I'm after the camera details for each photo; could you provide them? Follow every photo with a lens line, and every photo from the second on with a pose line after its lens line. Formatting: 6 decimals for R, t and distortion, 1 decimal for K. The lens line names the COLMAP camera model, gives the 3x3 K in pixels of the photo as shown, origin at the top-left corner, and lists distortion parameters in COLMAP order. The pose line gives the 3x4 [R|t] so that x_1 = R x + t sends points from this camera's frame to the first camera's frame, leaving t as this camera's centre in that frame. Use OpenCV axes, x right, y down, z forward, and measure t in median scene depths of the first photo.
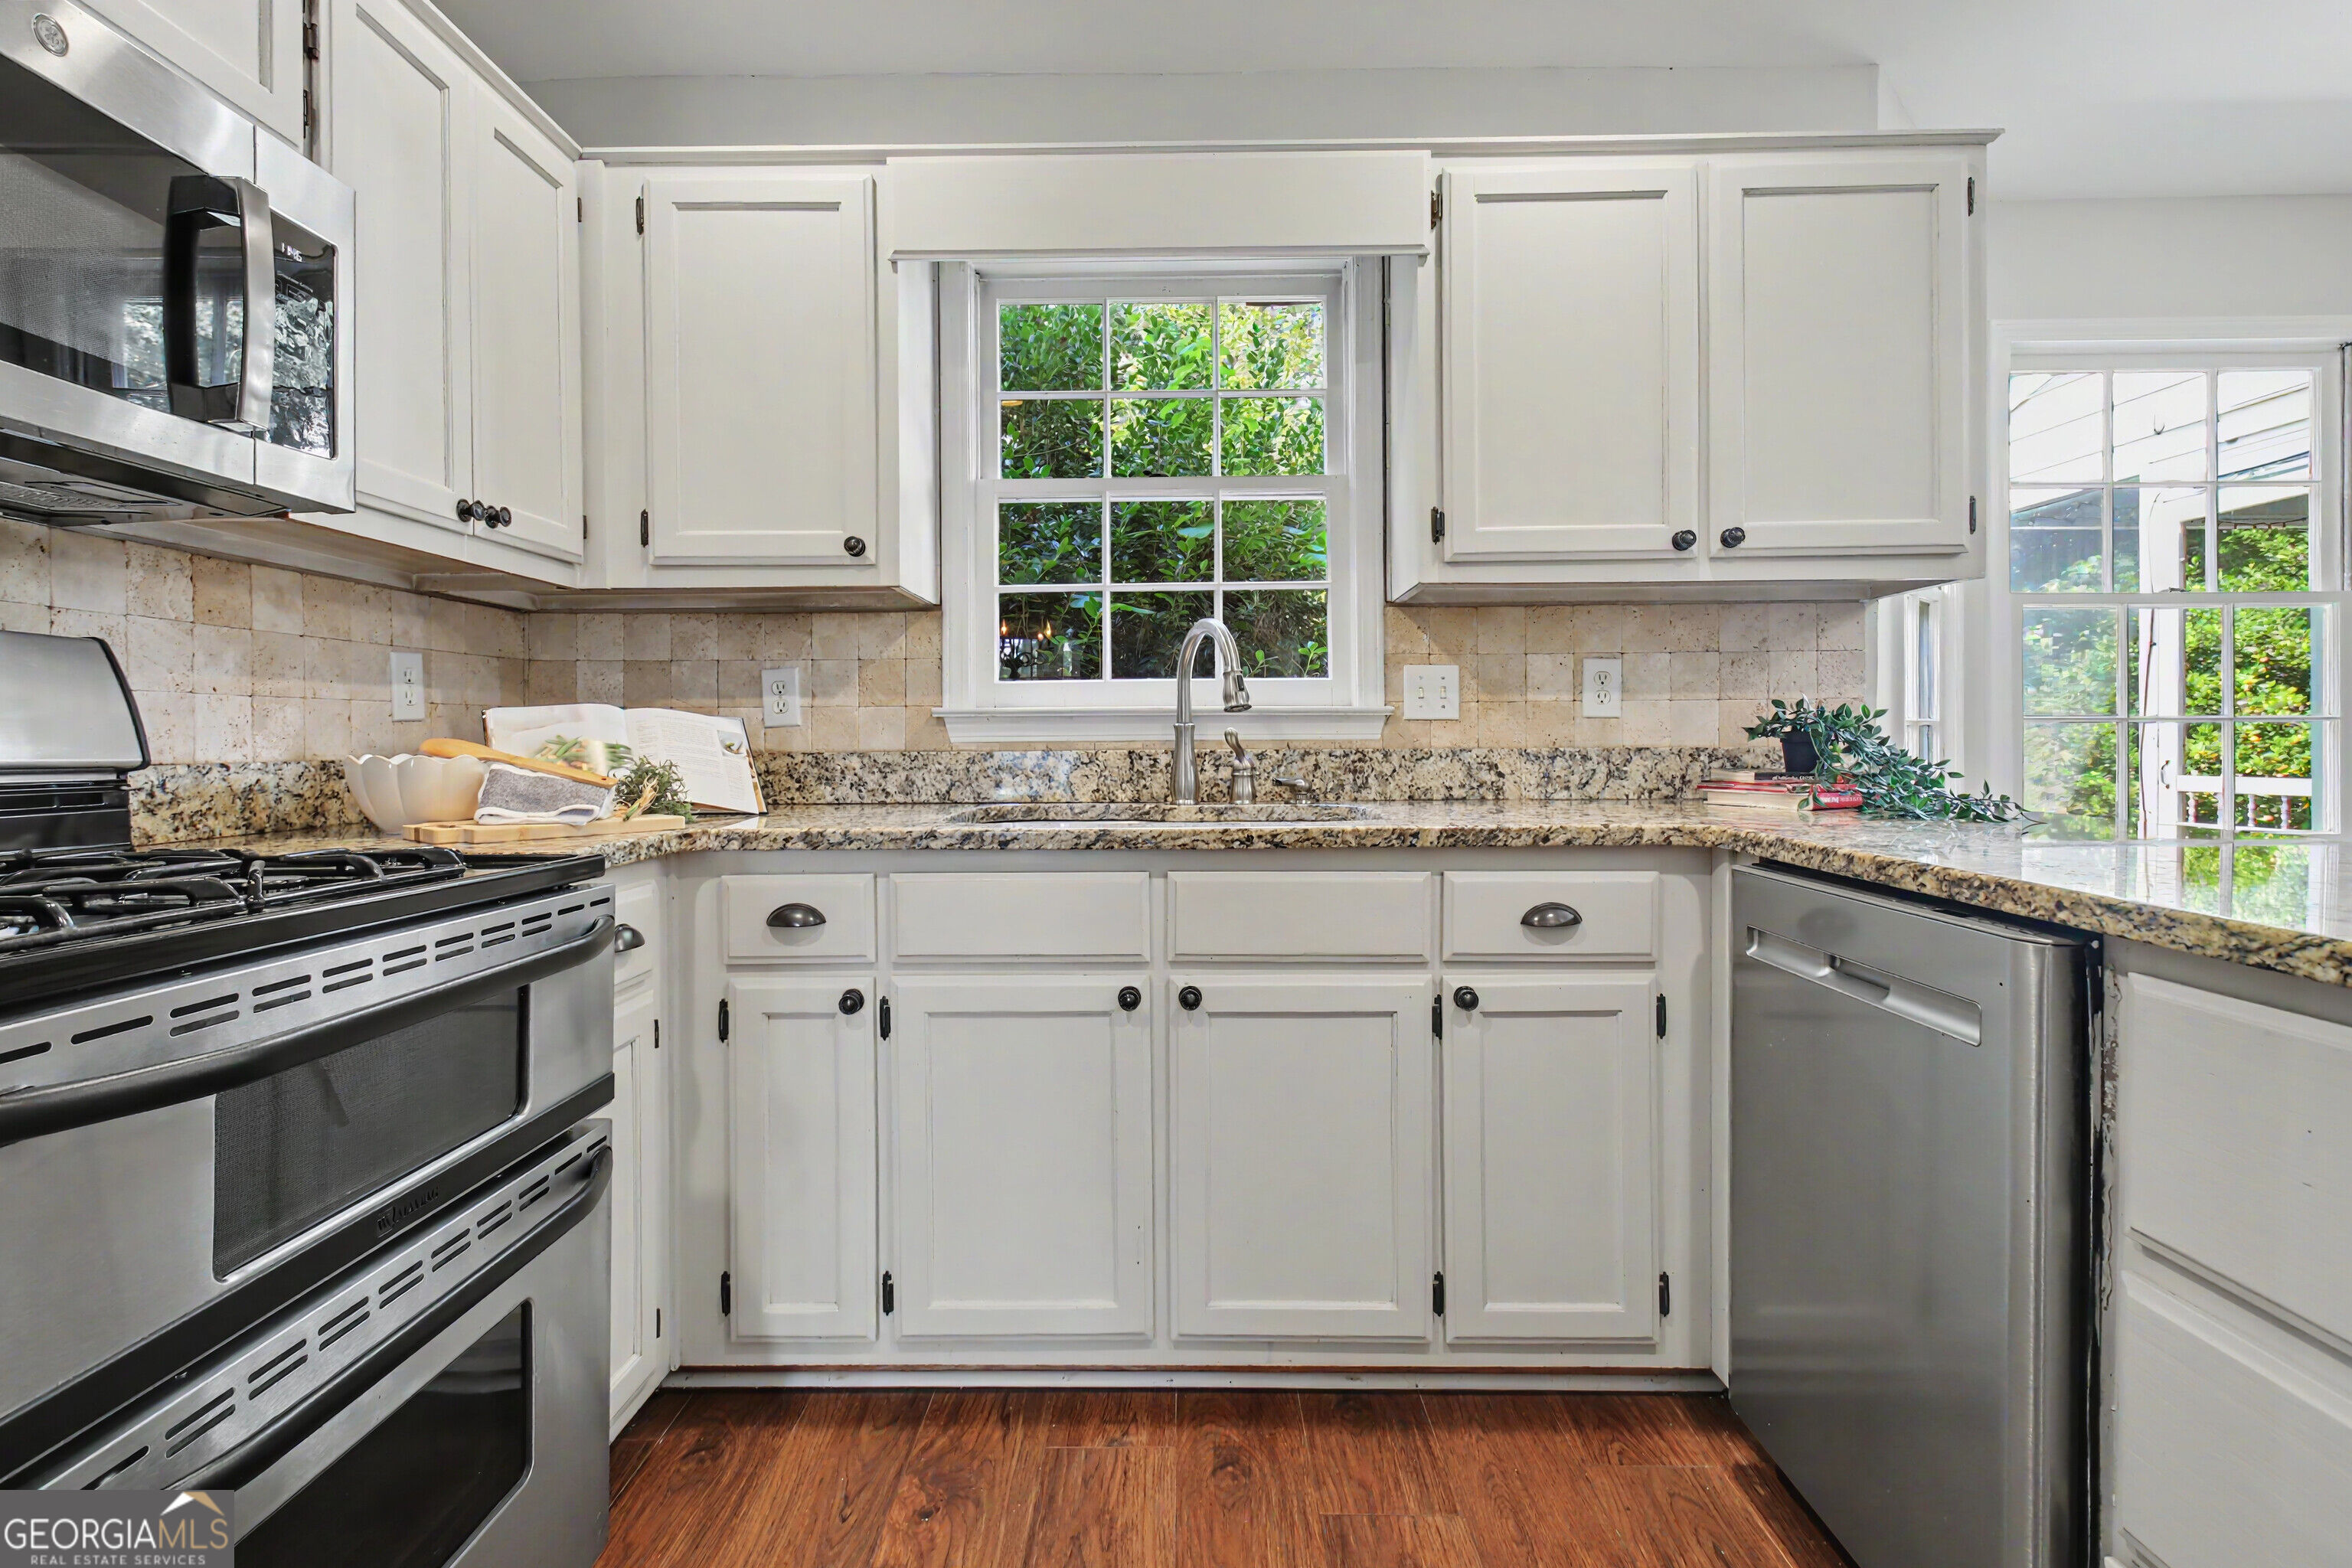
lens RADIAL K [[1121.3, 0, 1181.7], [0, 1121.3, 745.8], [0, 0, 1]] dist [0.006684, 0.003041]
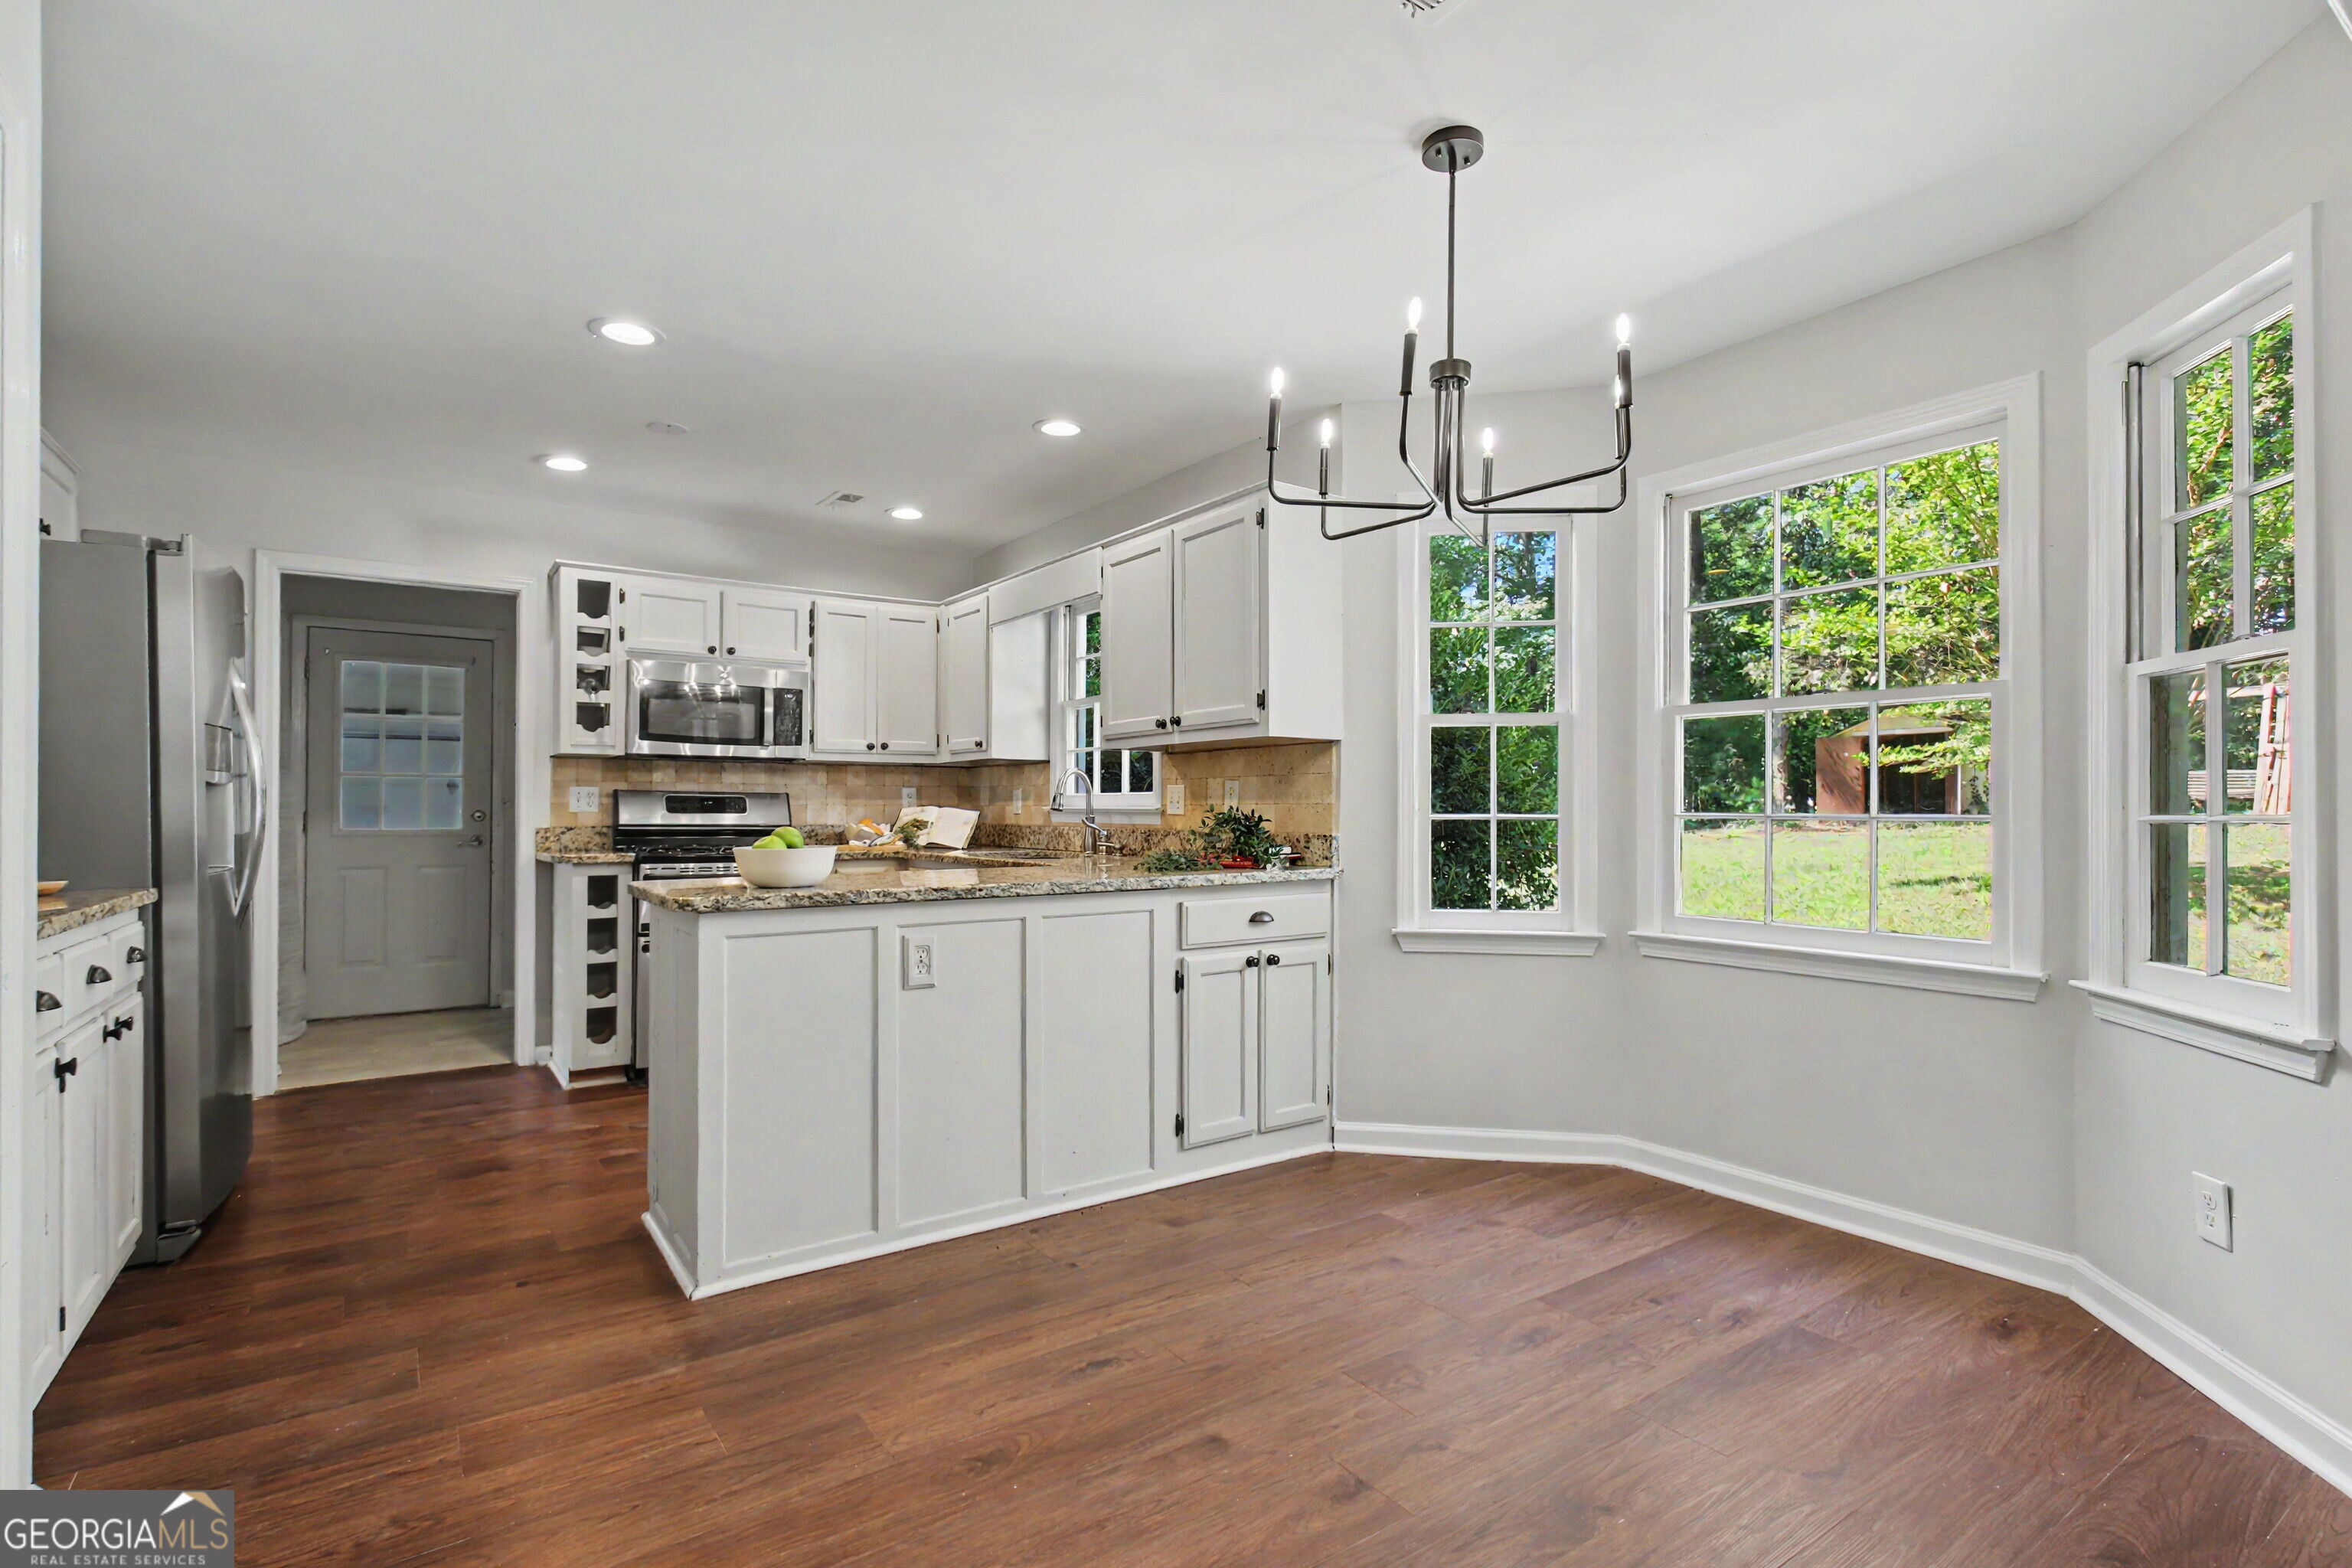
lens RADIAL K [[1121.3, 0, 1167.9], [0, 1121.3, 798.7], [0, 0, 1]] dist [0.006684, 0.003041]
pose [[0.577405, -0.001334, -0.816457, 2.024043], [-0.010956, 0.999896, -0.009382, -0.035723], [0.816384, 0.014362, 0.577330, -0.112744]]
